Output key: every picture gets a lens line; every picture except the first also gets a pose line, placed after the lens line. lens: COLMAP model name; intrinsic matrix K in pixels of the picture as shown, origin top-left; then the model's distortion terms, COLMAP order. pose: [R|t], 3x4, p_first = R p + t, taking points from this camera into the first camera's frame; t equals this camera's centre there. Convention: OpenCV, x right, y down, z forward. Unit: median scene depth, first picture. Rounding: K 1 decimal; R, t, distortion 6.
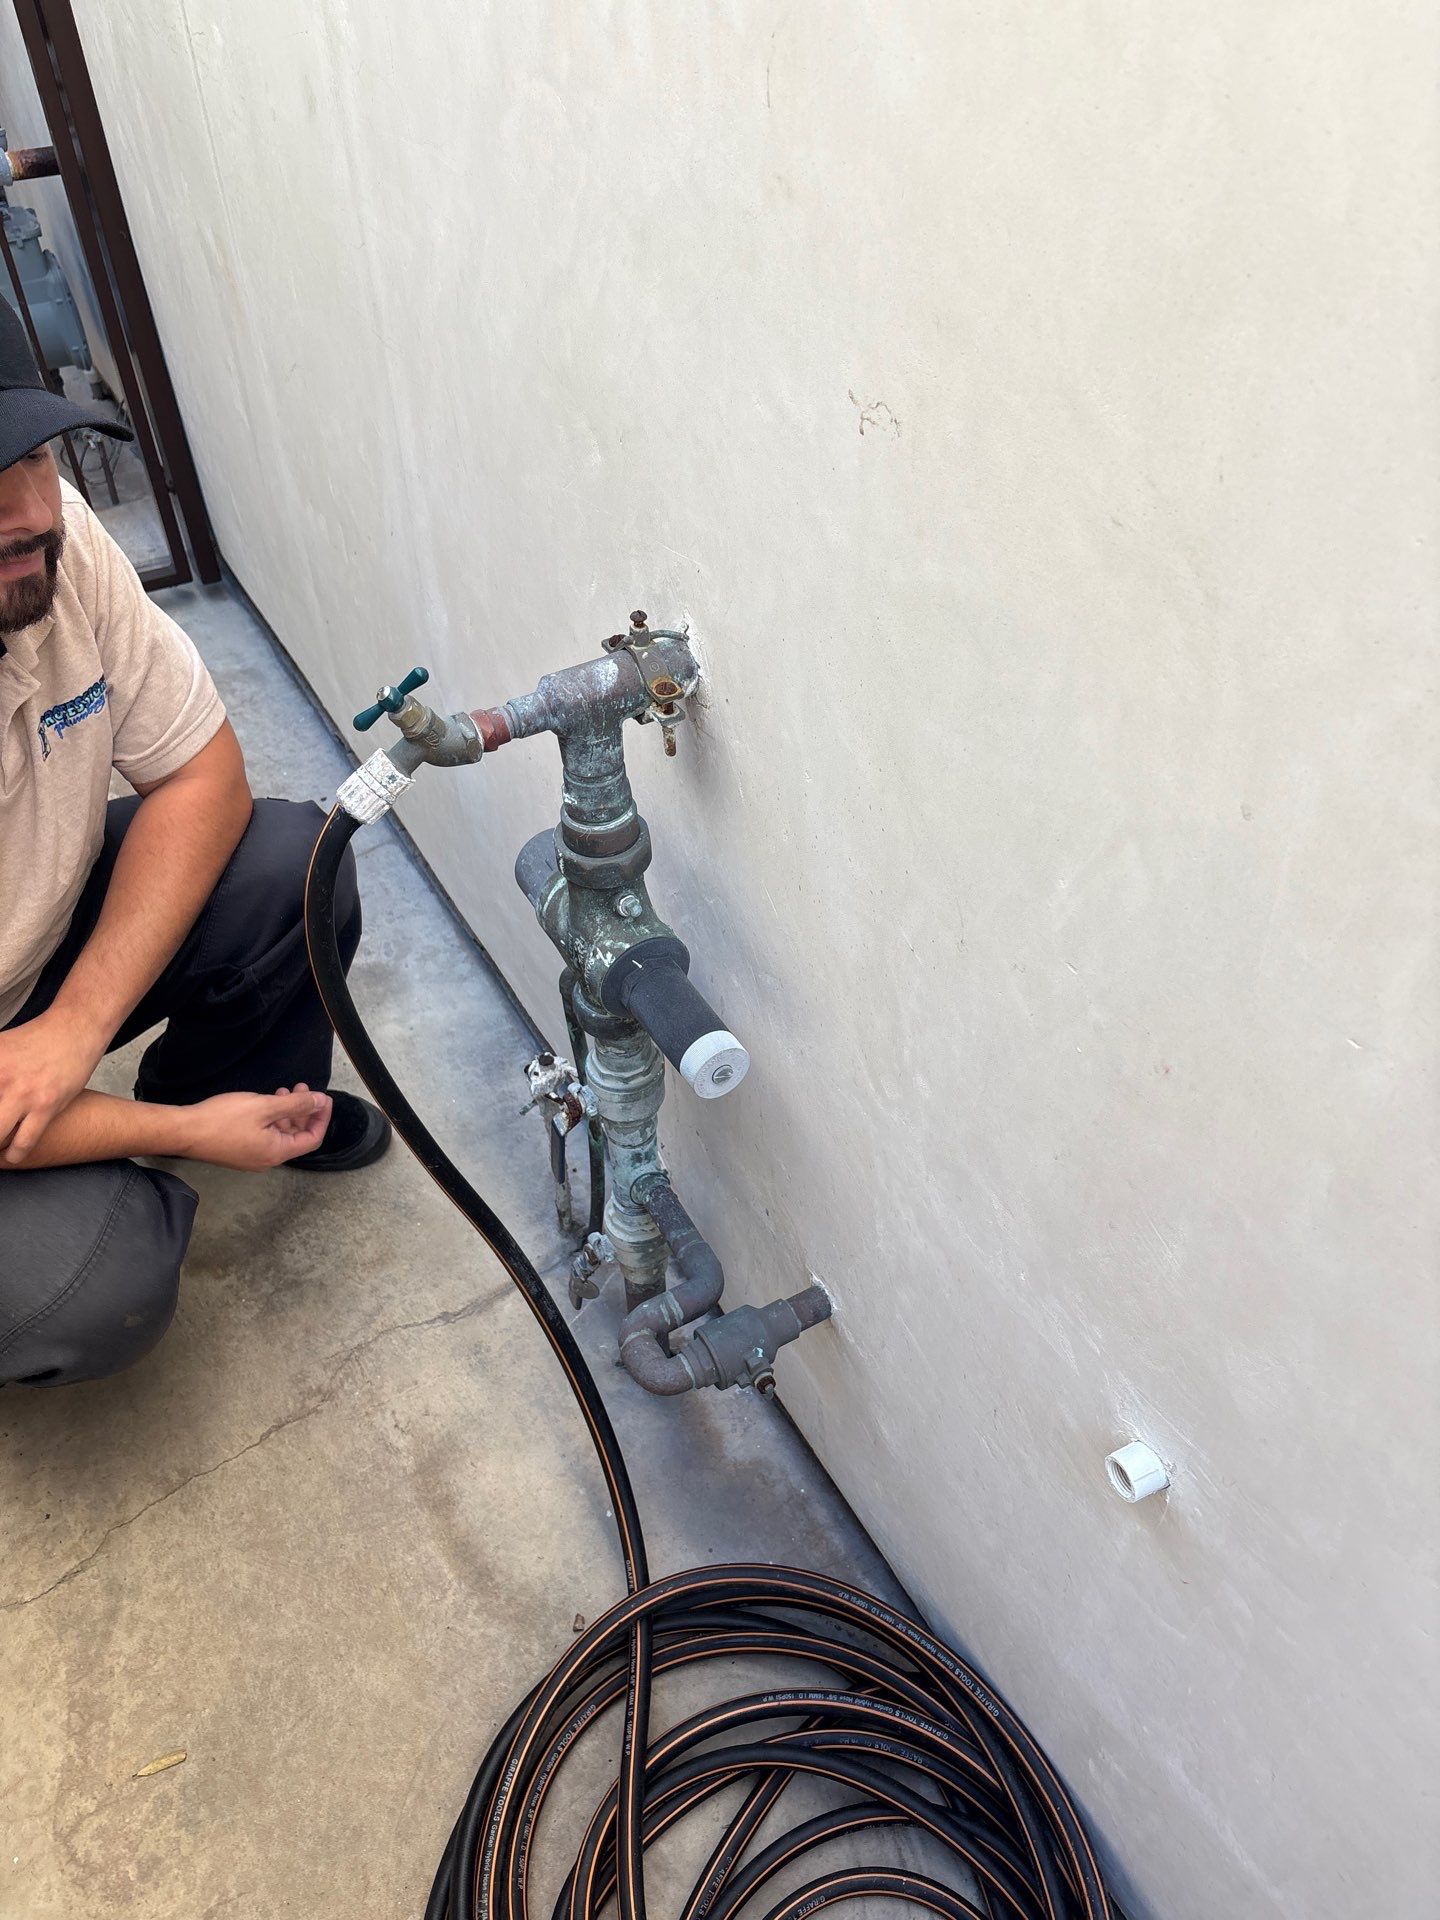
lens RADIAL K [[1345.4, 0, 746.2], [0, 1345.4, 961.6], [0, 0, 1]] dist [-0.031245, 0.002810]
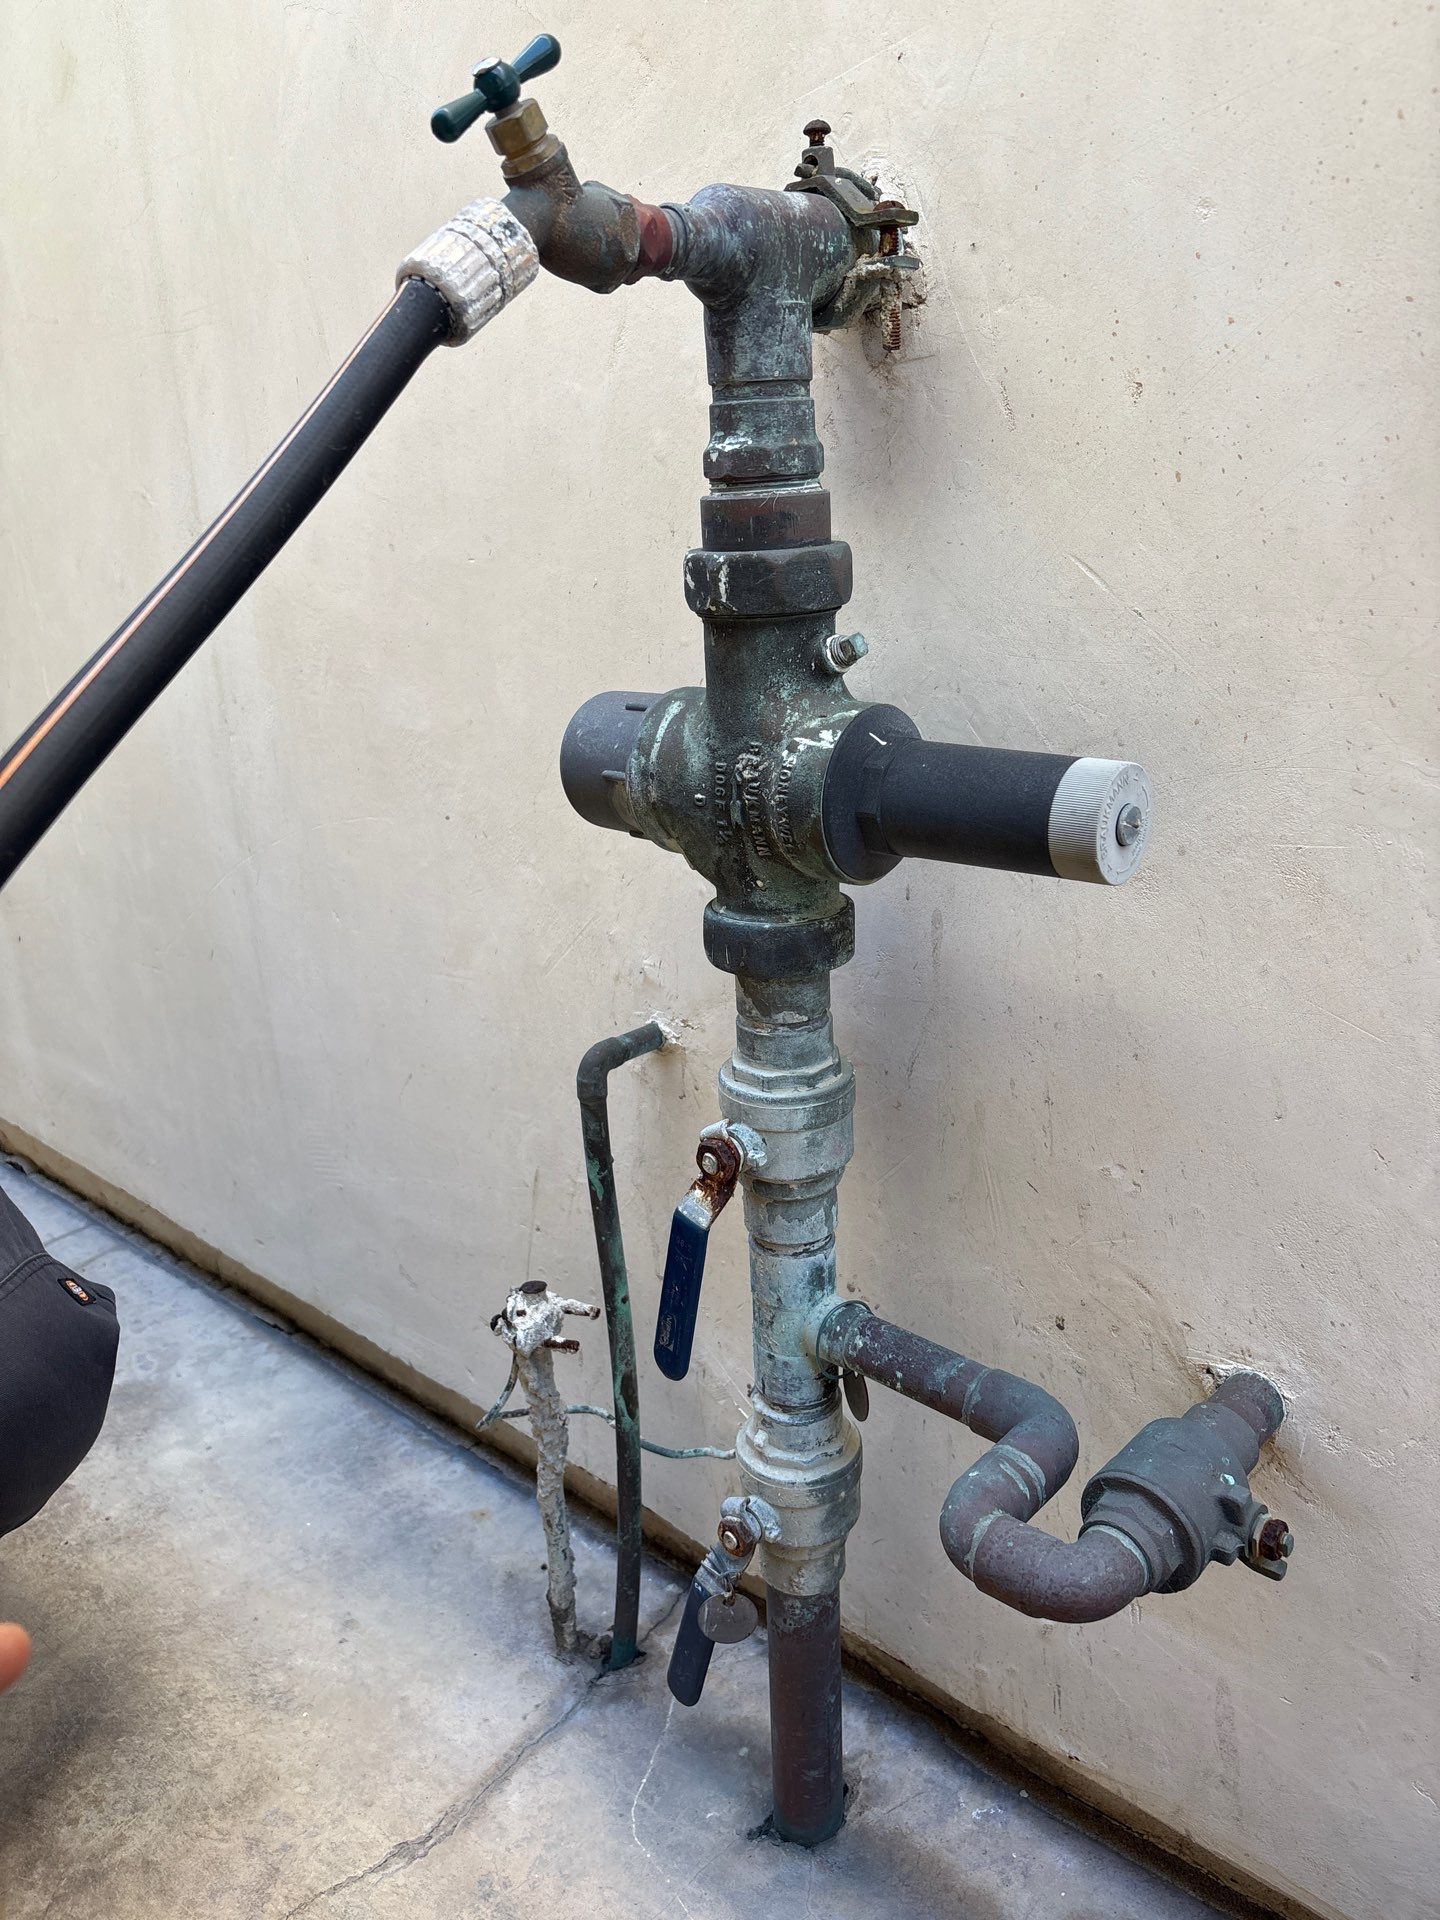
lens RADIAL K [[1417.7, 0, 720.0], [0, 1417.7, 960.0], [0, 0, 1]] dist [0.002105, -0.033432]
pose [[0.953982, -0.143028, 0.263556, -0.198452], [0.238128, 0.895515, -0.375961, 0.185382], [-0.182245, 0.421420, 0.888365, 0.327237]]
